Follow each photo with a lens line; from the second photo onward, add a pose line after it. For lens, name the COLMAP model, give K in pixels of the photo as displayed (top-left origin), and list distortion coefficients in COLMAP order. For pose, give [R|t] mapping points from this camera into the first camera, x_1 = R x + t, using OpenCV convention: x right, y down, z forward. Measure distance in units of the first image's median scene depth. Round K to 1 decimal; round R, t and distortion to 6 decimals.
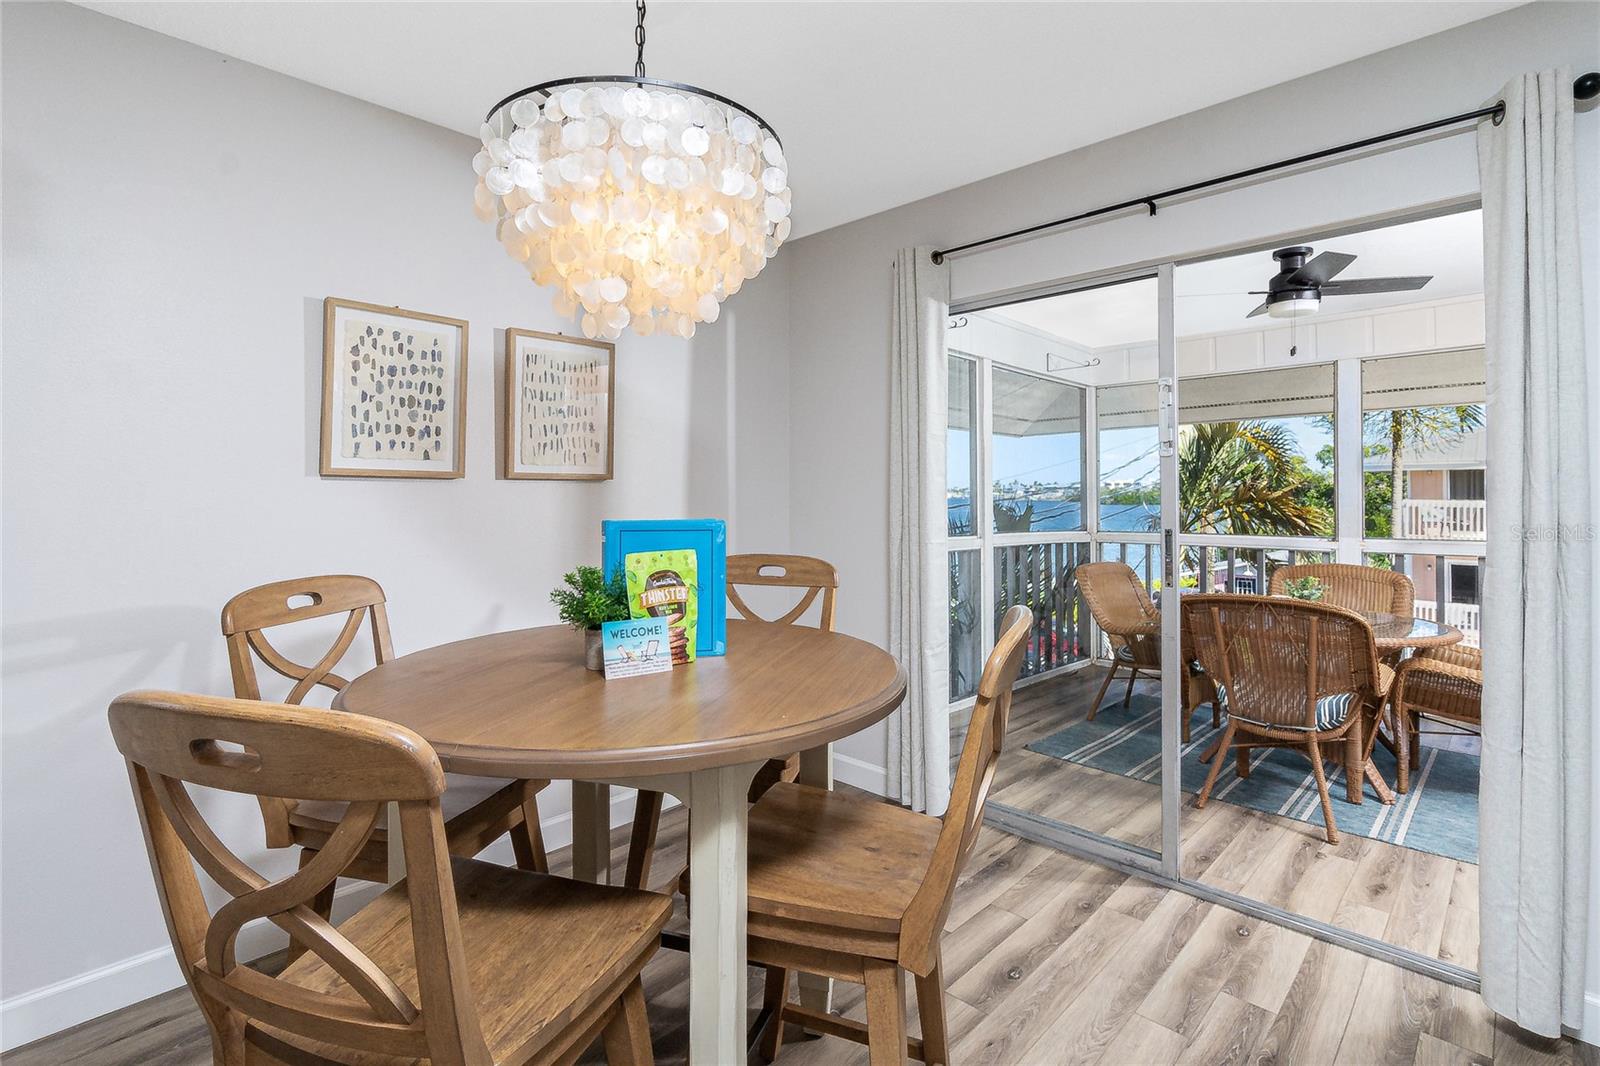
lens RADIAL K [[737.5, 0, 621.4], [0, 737.5, 481.4], [0, 0, 1]] dist [-0.002819, -0.000159]
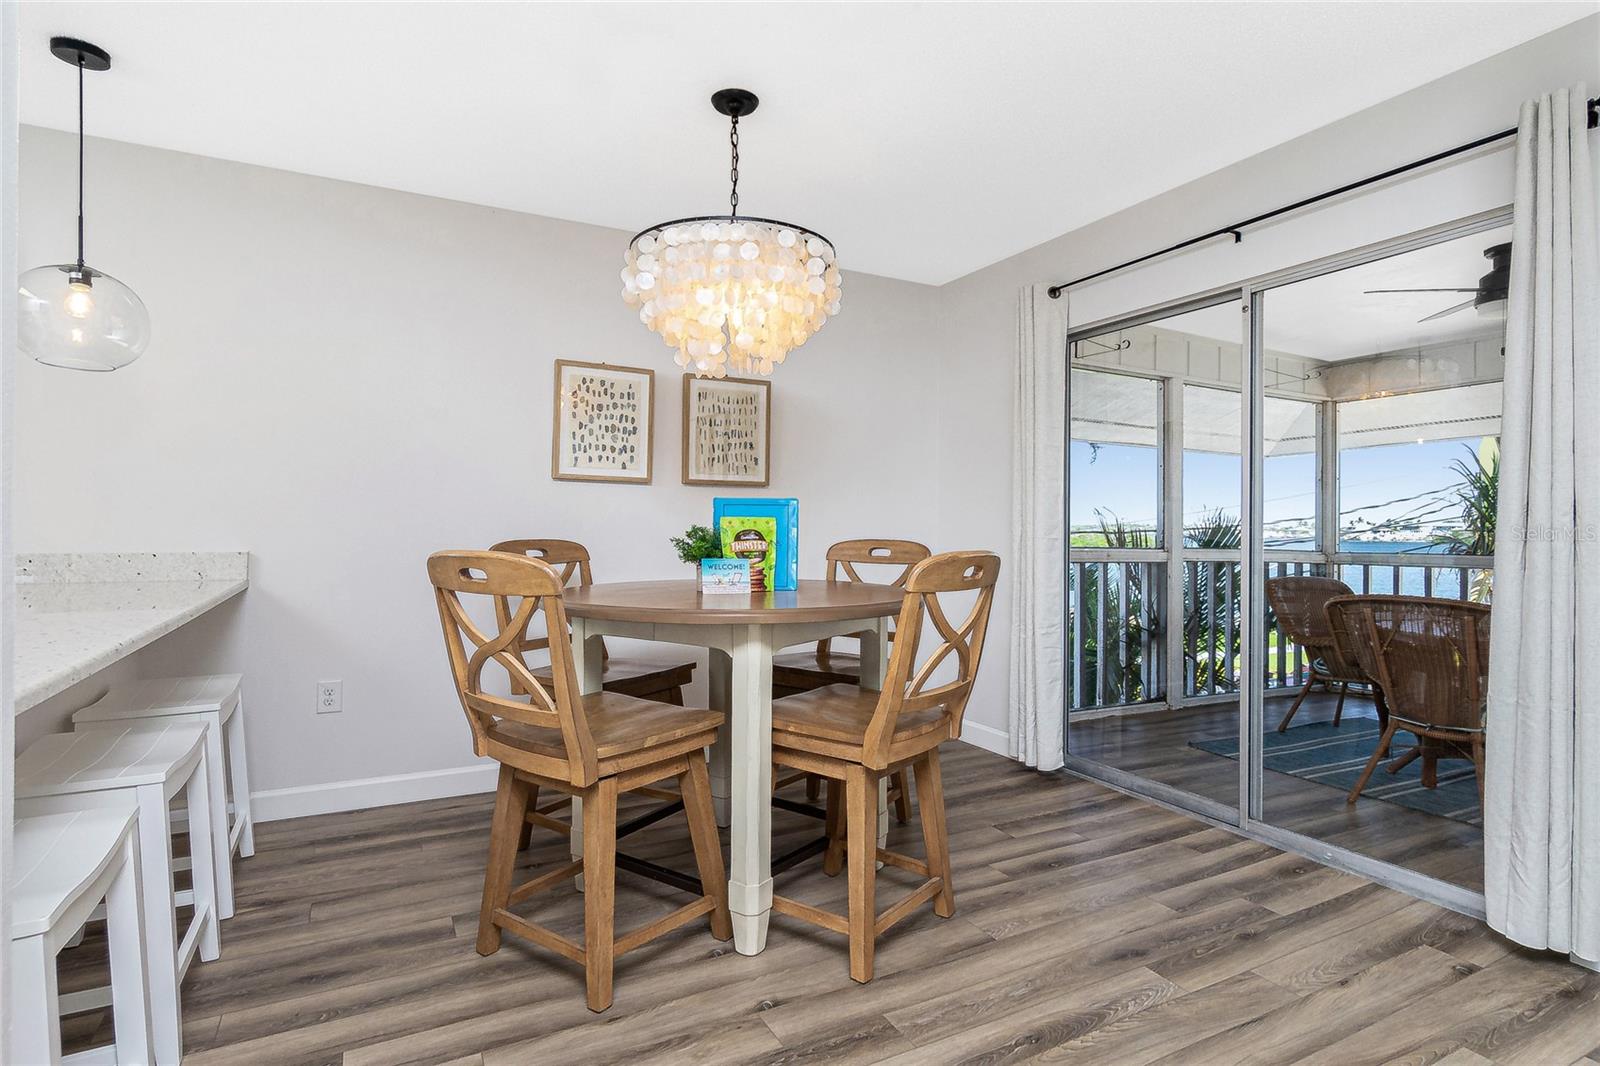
lens RADIAL K [[729.5, 0, 693.4], [0, 729.5, 527.5], [0, 0, 1]] dist [0.000096, 0.000085]
pose [[0.965326, 0.001727, -0.261041, 0.240187], [0.000046, 0.999977, 0.006786, 0.076018], [0.261047, -0.006563, 0.965304, -0.336871]]
